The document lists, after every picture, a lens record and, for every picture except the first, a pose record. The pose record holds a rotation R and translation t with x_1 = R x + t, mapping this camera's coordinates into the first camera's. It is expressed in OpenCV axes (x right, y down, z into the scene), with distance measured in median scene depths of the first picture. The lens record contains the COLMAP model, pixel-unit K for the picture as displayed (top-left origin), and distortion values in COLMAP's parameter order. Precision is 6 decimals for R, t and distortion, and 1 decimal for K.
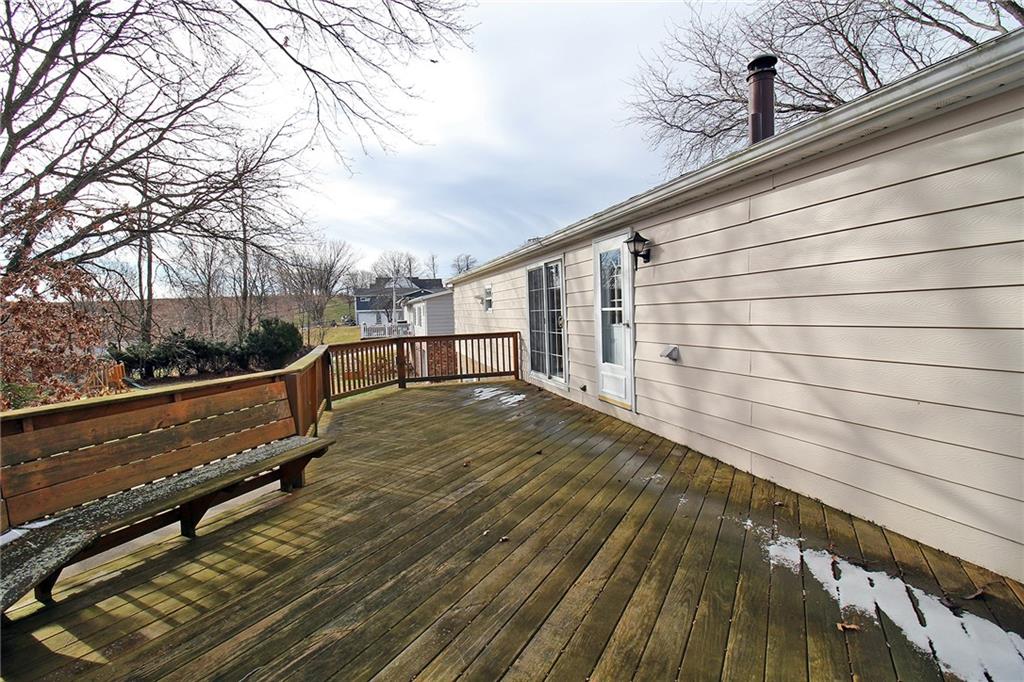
lens RADIAL K [[458.1, 0, 512.0], [0, 458.1, 341.0], [0, 0, 1]] dist [0.002001, -0.012228]
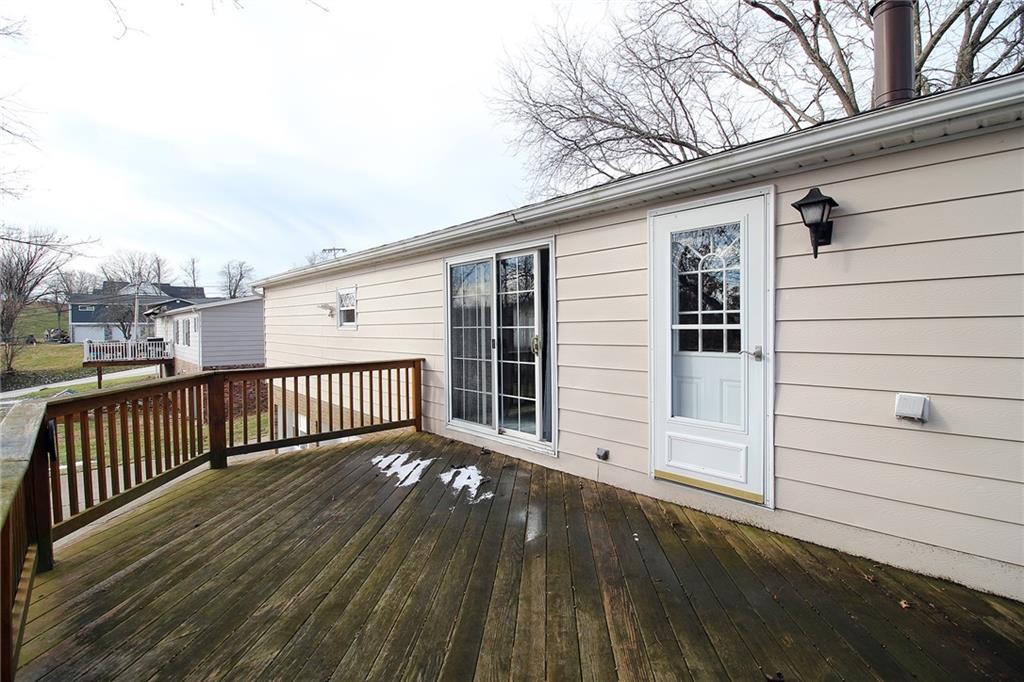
lens RADIAL K [[458.1, 0, 512.0], [0, 458.1, 341.0], [0, 0, 1]] dist [0.002001, -0.012228]
pose [[0.901699, 0.011755, 0.432204, -0.152784], [0.006893, 0.999113, -0.041553, -0.017436], [-0.432309, 0.040447, 0.900818, 0.348848]]
